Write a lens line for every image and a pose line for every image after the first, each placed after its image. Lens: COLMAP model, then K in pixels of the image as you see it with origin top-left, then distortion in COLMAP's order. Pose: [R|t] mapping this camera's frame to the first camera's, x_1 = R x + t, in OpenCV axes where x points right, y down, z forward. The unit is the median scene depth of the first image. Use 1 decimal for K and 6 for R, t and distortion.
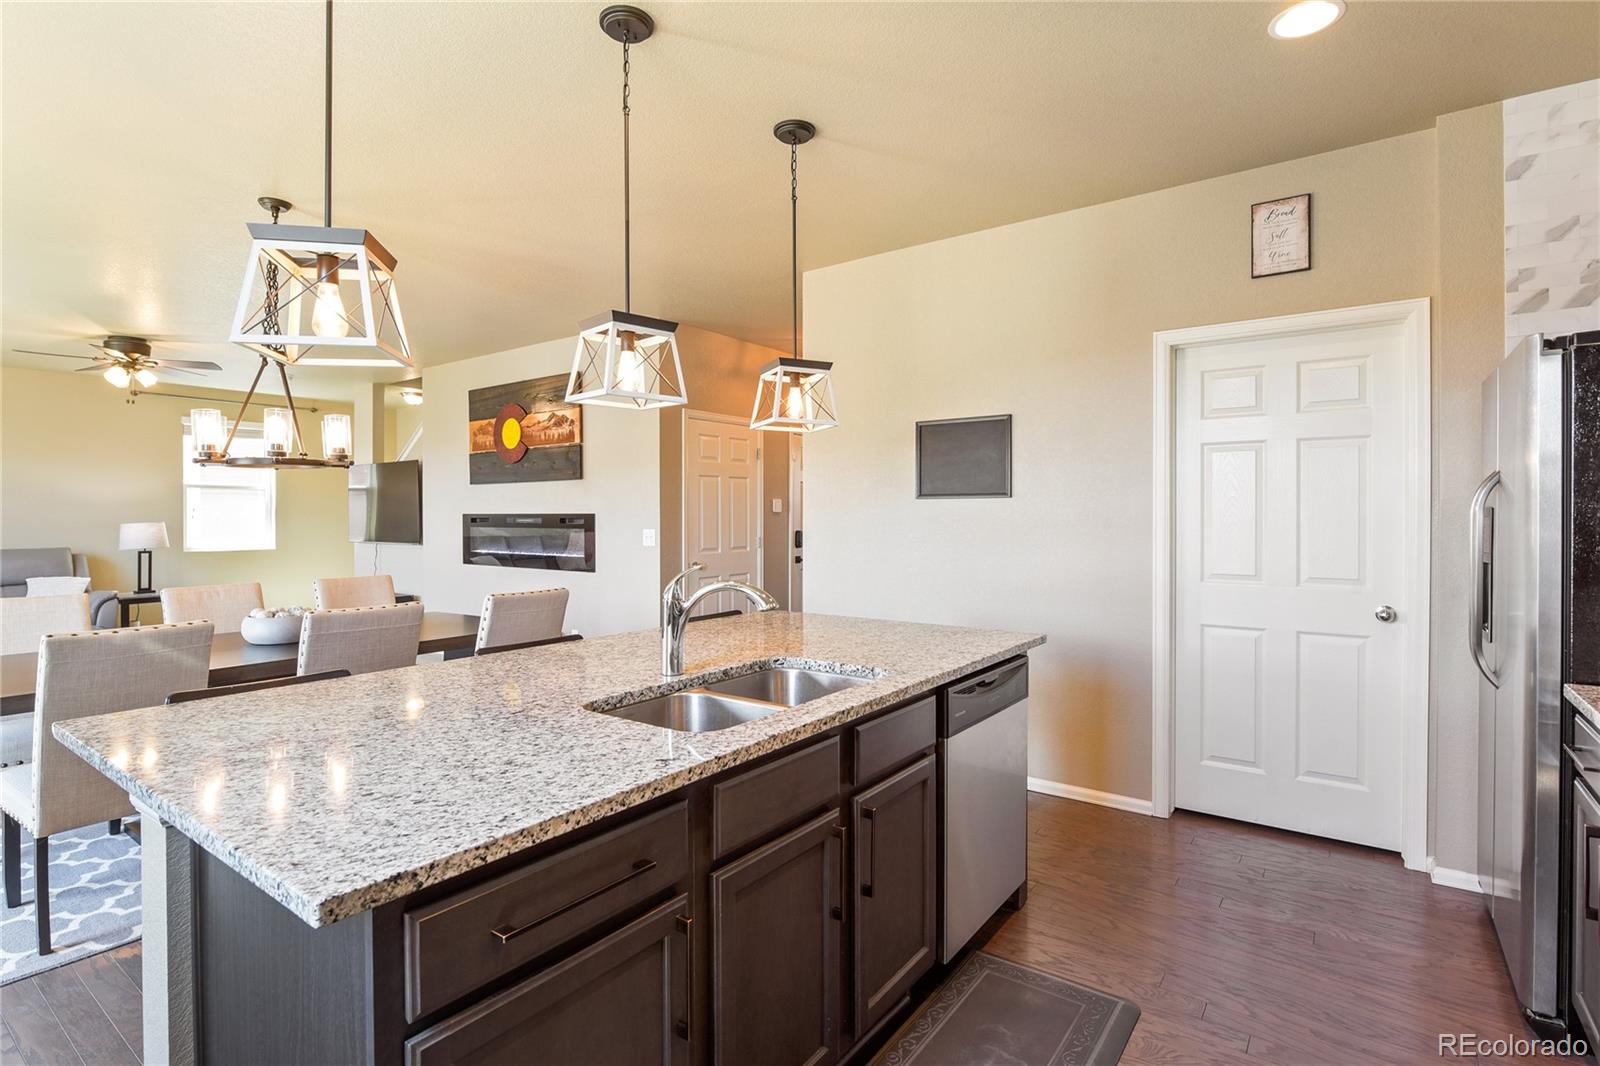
lens RADIAL K [[776.8, 0, 800.9], [0, 776.8, 512.3], [0, 0, 1]] dist [0.000157, -0.000013]
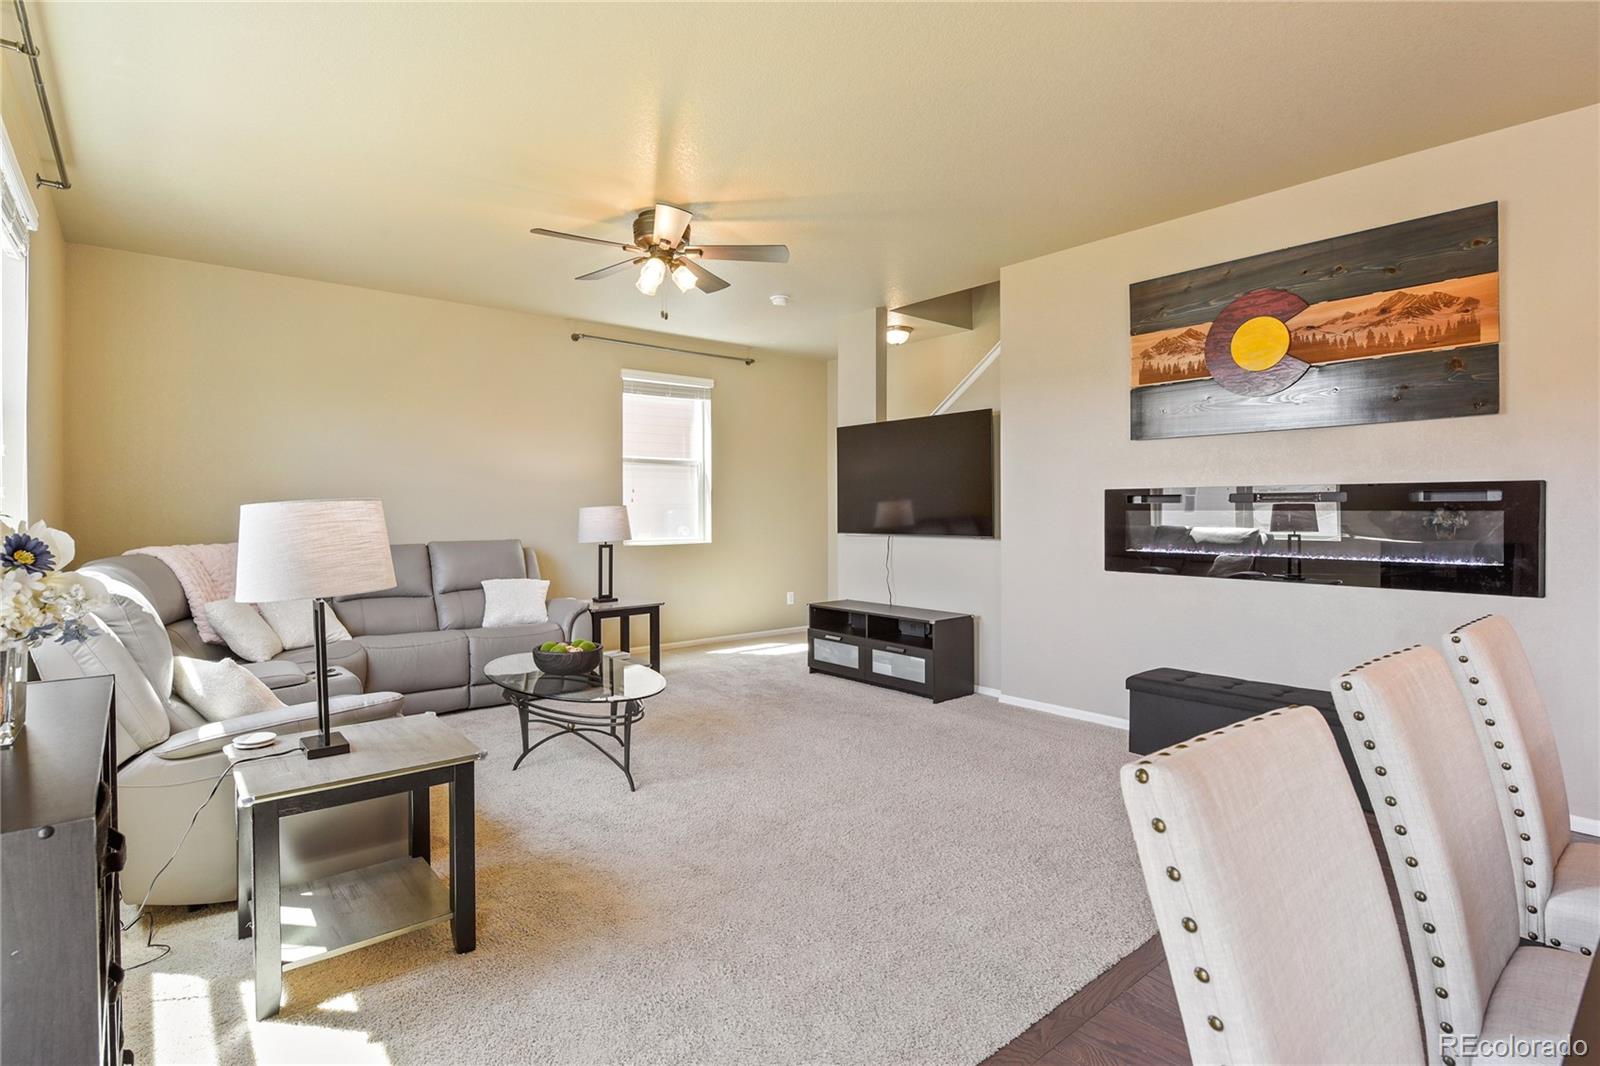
lens RADIAL K [[801.7, 0, 814.3], [0, 801.7, 513.8], [0, 0, 1]] dist [-0.009031, 0.000353]
pose [[0.972383, -0.000667, -0.233389, -0.563146], [0.003001, 0.999949, 0.009643, 0.016187], [0.233370, -0.010077, 0.972336, 0.363753]]
